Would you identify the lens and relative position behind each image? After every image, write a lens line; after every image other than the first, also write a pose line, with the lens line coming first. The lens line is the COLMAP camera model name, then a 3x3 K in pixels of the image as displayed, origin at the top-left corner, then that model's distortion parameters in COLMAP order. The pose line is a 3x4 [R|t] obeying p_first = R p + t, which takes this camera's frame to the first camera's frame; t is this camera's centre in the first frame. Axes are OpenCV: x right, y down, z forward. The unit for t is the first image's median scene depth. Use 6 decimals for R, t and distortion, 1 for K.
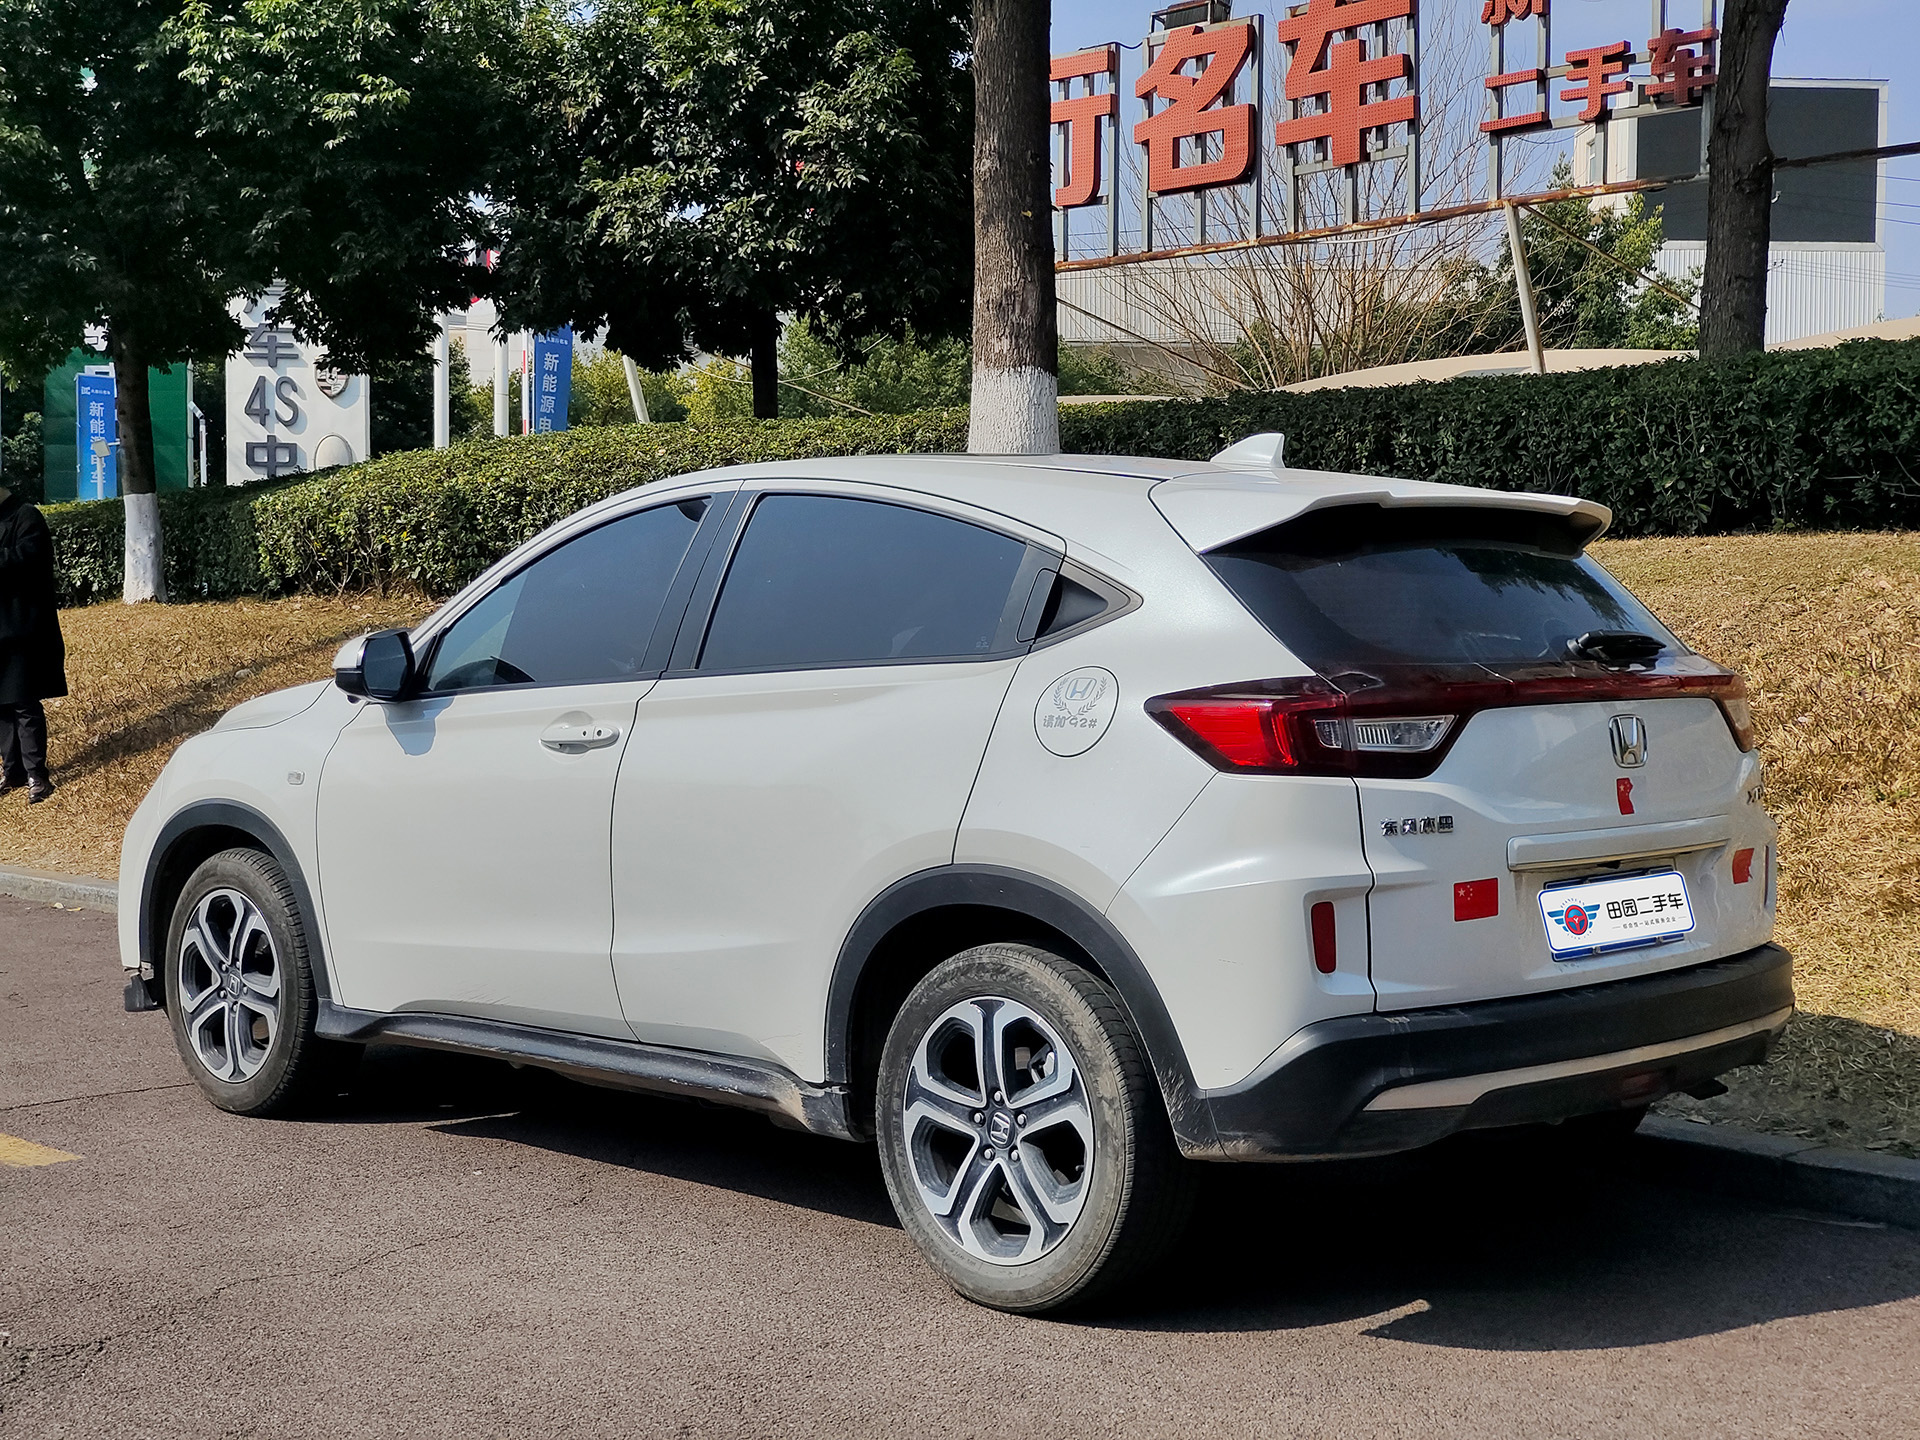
lens RADIAL K [[2603.9, 0, 976.2], [0, 2603.9, 735.7], [0, 0, 1]] dist [0.117946, 0.000000]
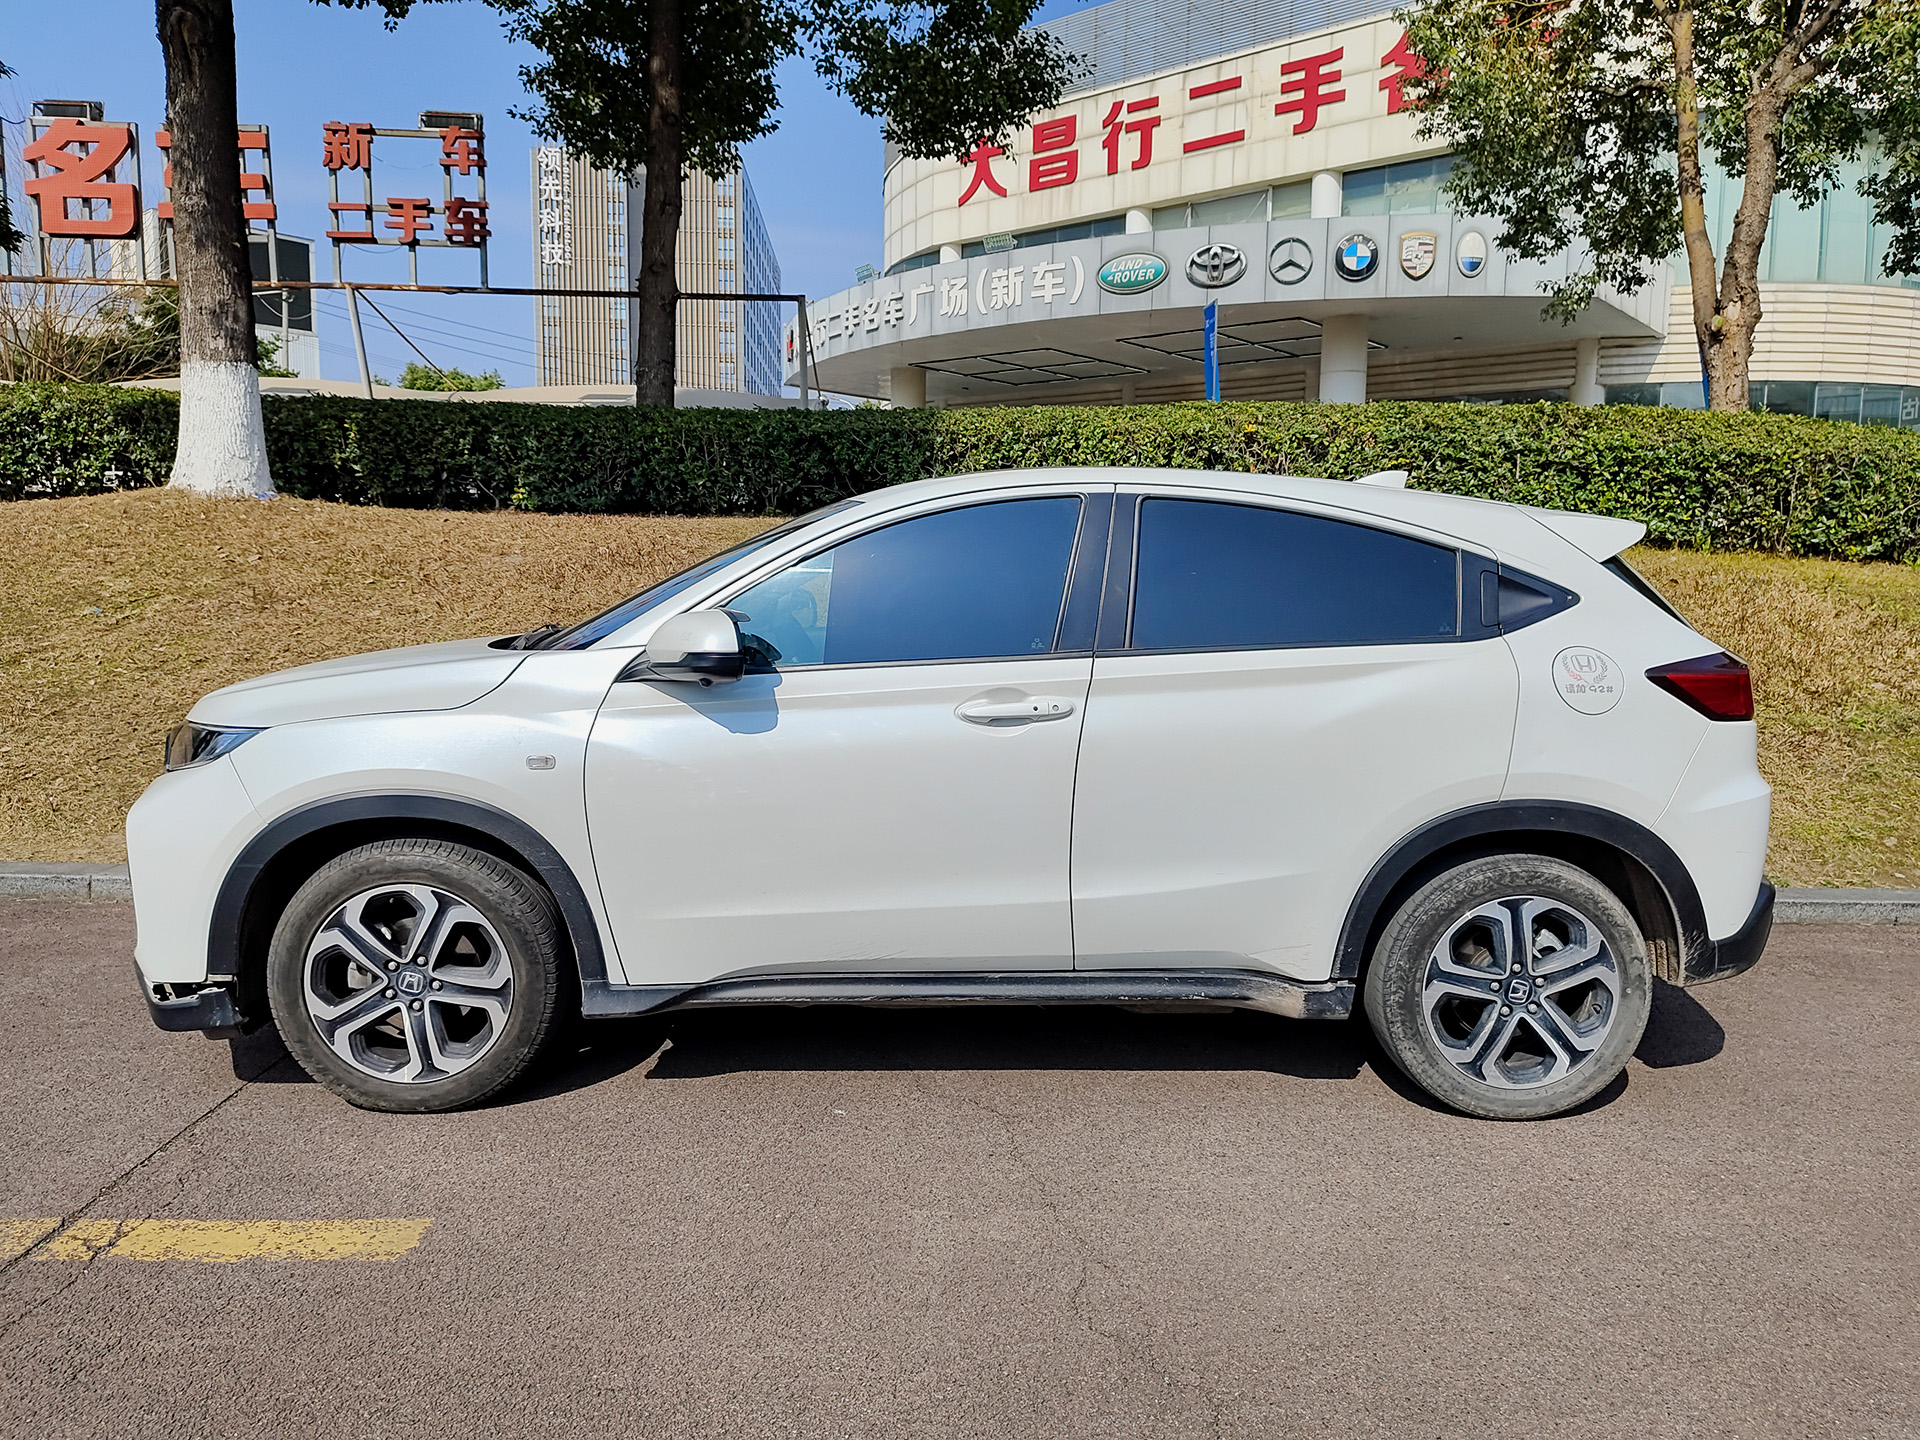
lens RADIAL K [[1322.8, 0, 961.5], [0, 1322.8, 724.5], [0, 0, 1]] dist [0.024981, -0.022585]
pose [[0.685209, -0.079445, 0.724001, -0.485857], [0.012025, 0.995132, 0.097816, -0.041446], [-0.728247, -0.058319, 0.682829, 0.538563]]
